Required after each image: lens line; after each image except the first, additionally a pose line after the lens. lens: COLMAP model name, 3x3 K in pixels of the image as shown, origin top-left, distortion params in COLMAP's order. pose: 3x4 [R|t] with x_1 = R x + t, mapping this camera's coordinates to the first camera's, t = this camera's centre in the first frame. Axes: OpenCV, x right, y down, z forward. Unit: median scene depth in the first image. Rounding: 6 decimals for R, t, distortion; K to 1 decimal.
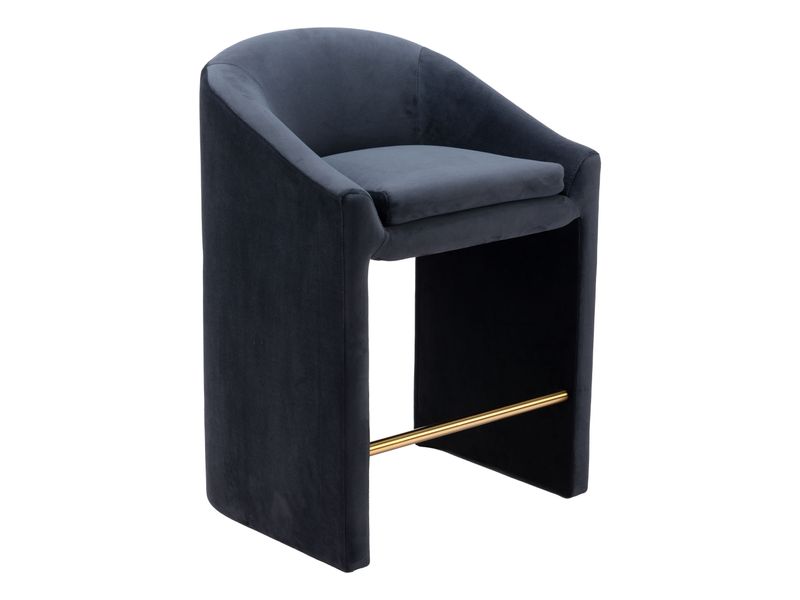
lens RADIAL K [[1667.5, 0, 400.0], [0, 1667.5, 300.0], [0, 0, 1]] dist [0.423184, 0.019349]
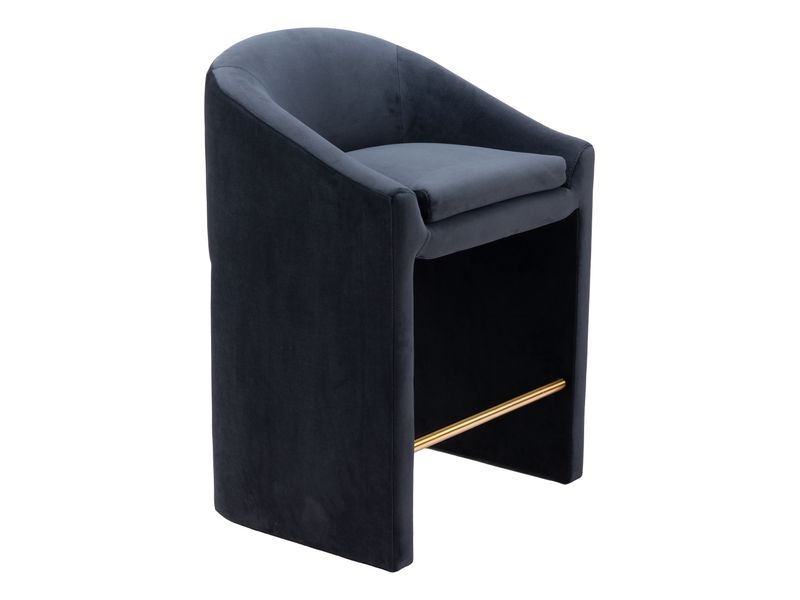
lens RADIAL K [[1667.5, 0, 400.0], [0, 1667.5, 300.0], [0, 0, 1]] dist [0.423184, 0.019349]
pose [[0.982074, -0.049281, 0.181937, -0.193003], [0.049122, 0.998778, 0.005381, -0.004501], [-0.181980, 0.003653, 0.983295, 0.015735]]
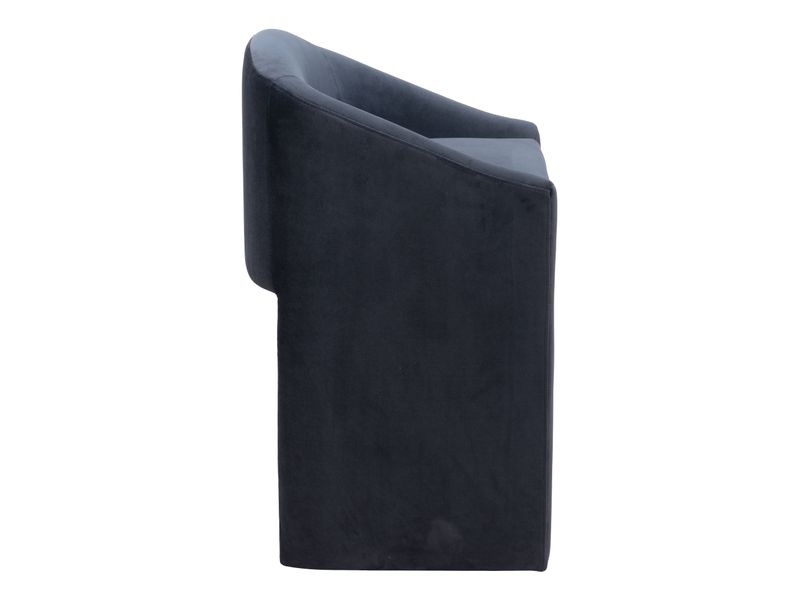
lens RADIAL K [[1667.5, 0, 400.0], [0, 1667.5, 300.0], [0, 0, 1]] dist [0.423184, 0.019349]
pose [[0.676176, -0.196135, 0.710153, -0.723501], [0.191363, 0.977586, 0.087789, -0.091029], [-0.711453, 0.076536, 0.698553, 0.344266]]
